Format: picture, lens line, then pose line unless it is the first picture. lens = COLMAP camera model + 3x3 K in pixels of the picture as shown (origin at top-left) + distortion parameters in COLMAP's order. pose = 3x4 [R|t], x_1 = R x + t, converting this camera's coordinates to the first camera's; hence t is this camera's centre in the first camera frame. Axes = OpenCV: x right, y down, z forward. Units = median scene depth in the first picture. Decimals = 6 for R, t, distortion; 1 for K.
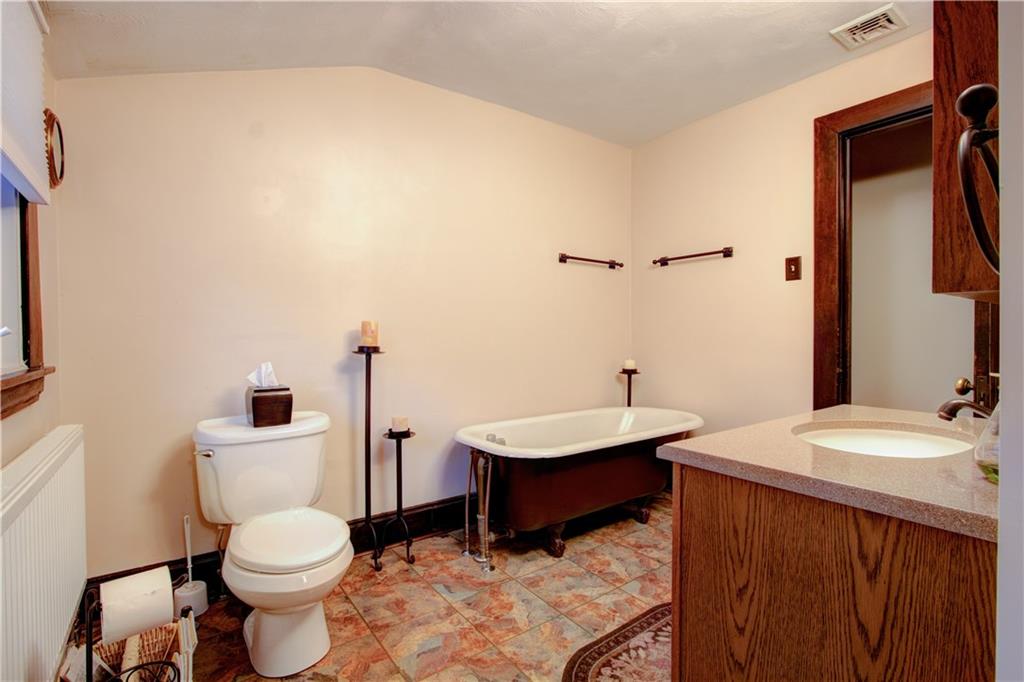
lens RADIAL K [[478.4, 0, 512.9], [0, 478.4, 340.2], [0, 0, 1]] dist [-0.004182, -0.000109]
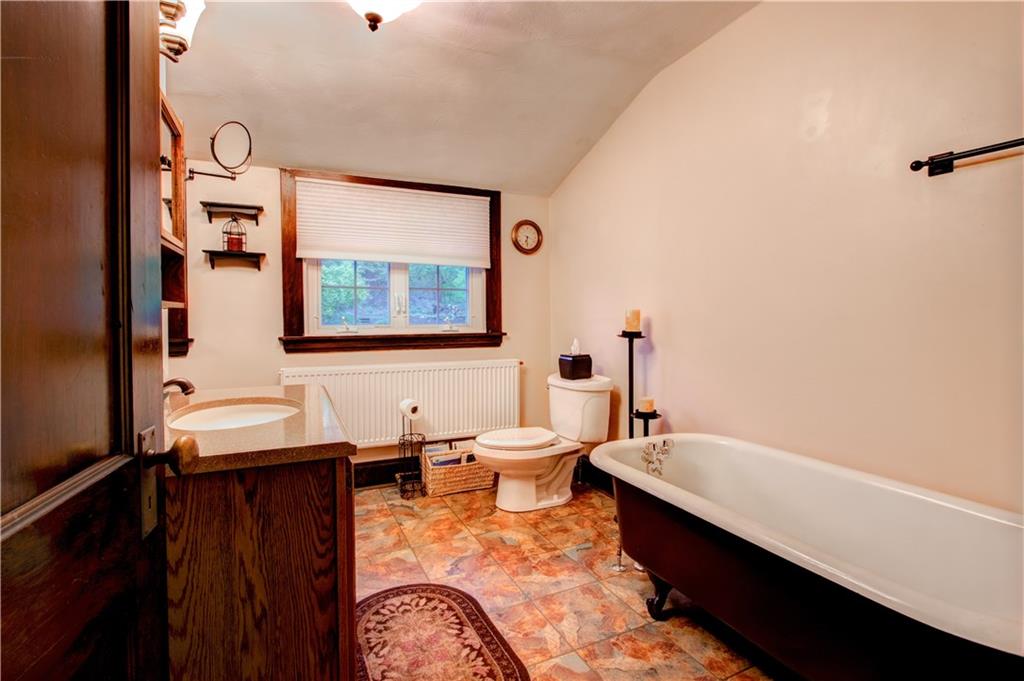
lens RADIAL K [[478.4, 0, 507.4], [0, 478.4, 319.5], [0, 0, 1]] dist [-0.004182, -0.000109]
pose [[-0.187721, 0.009855, -0.982173, 1.088272], [-0.010911, 0.999867, 0.012118, -0.031821], [0.982162, 0.012992, -0.187589, 1.123234]]
